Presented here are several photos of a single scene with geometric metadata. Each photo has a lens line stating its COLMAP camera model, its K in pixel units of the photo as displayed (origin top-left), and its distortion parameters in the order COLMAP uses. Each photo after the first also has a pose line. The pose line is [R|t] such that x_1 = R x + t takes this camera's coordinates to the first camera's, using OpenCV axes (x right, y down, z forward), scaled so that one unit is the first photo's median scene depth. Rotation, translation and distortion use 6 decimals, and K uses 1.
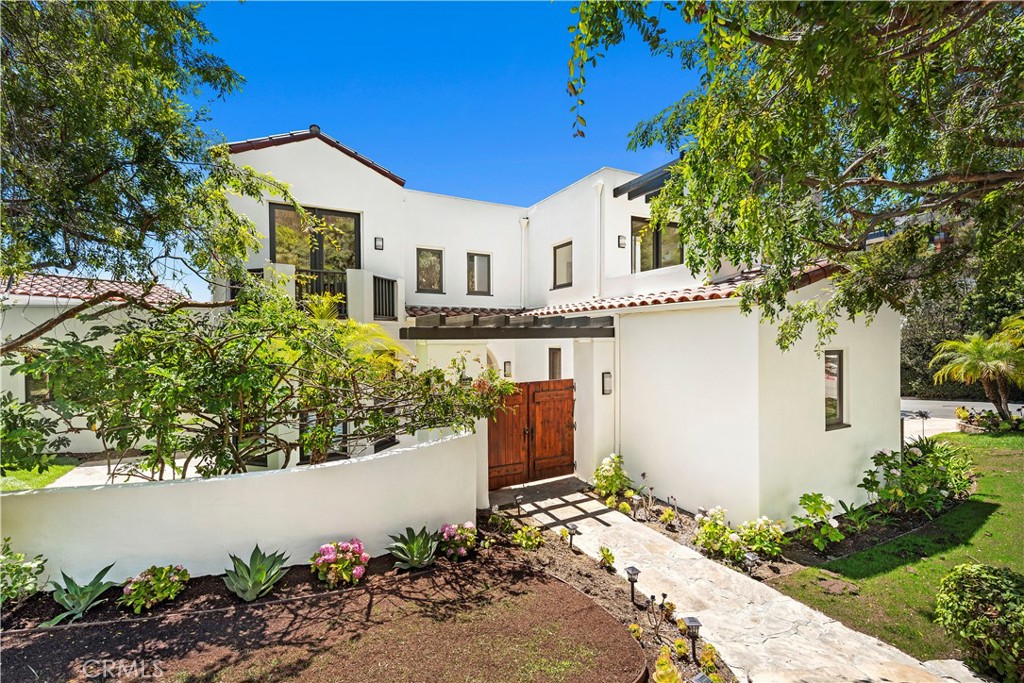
lens RADIAL K [[466.0, 0, 512.0], [0, 466.0, 341.5], [0, 0, 1]] dist [-0.000429, -0.000025]
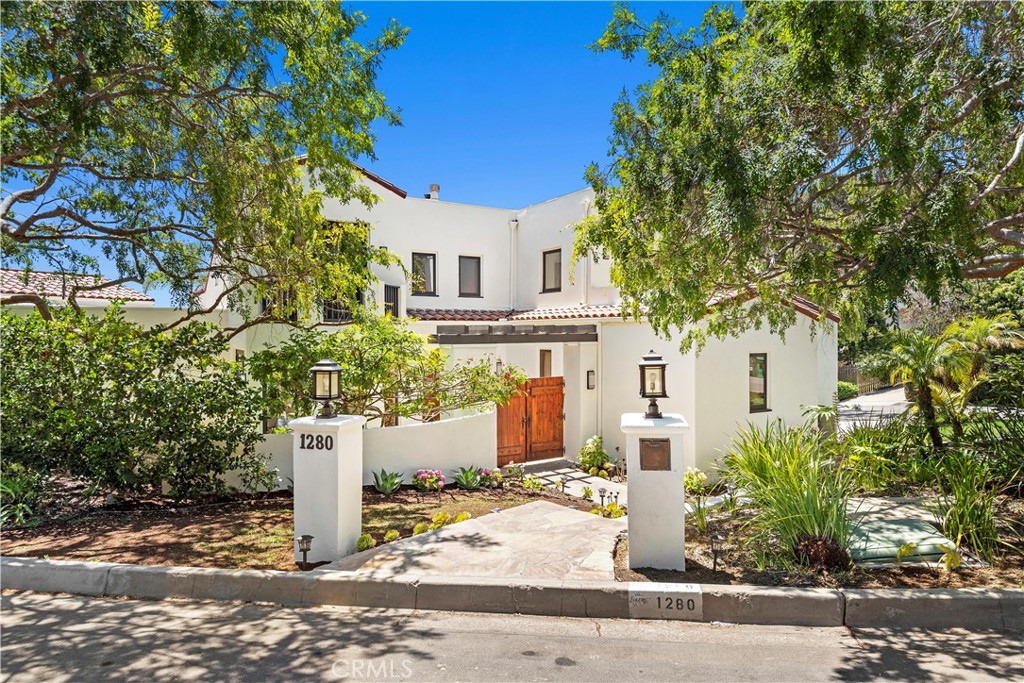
lens RADIAL K [[679.2, 0, 512.0], [0, 679.2, 341.5], [0, 0, 1]] dist [0.016925, 0.000642]
pose [[0.997624, 0.003608, 0.068793, -0.119286], [-0.004281, 0.999944, 0.009634, -0.025035], [-0.068754, -0.009905, 0.997584, -0.724924]]
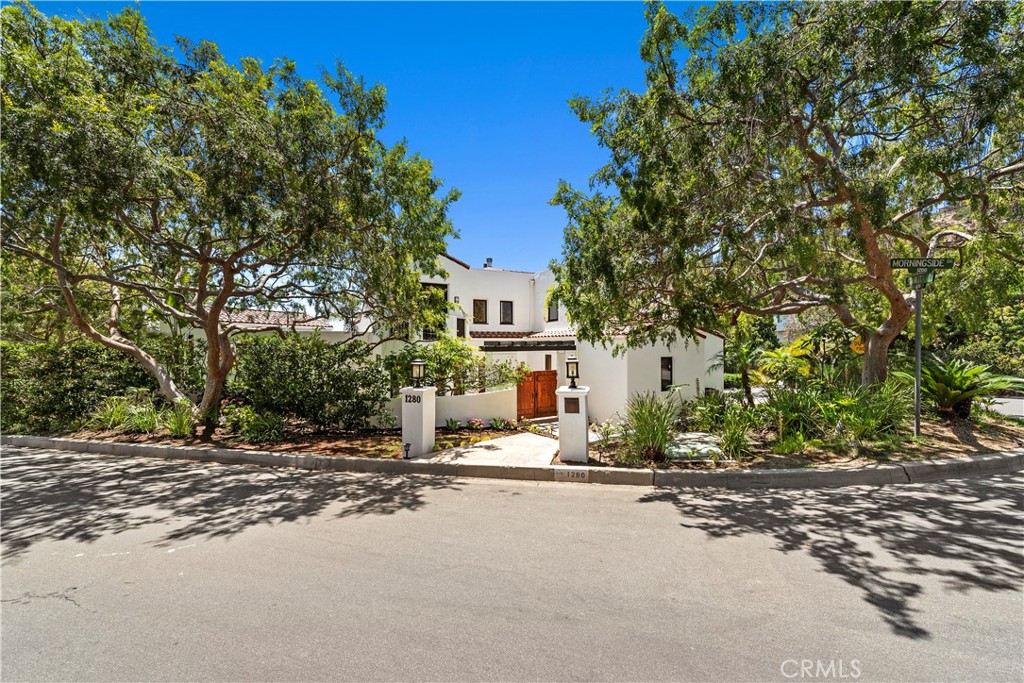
lens RADIAL K [[428.5, 0, 512.0], [0, 428.5, 341.5], [0, 0, 1]] dist [-0.000338, -0.000057]
pose [[0.999927, 0.004100, -0.011410, -0.046124], [-0.004197, 0.999955, -0.008519, -0.030145], [0.011374, 0.008566, 0.999899, -0.938533]]
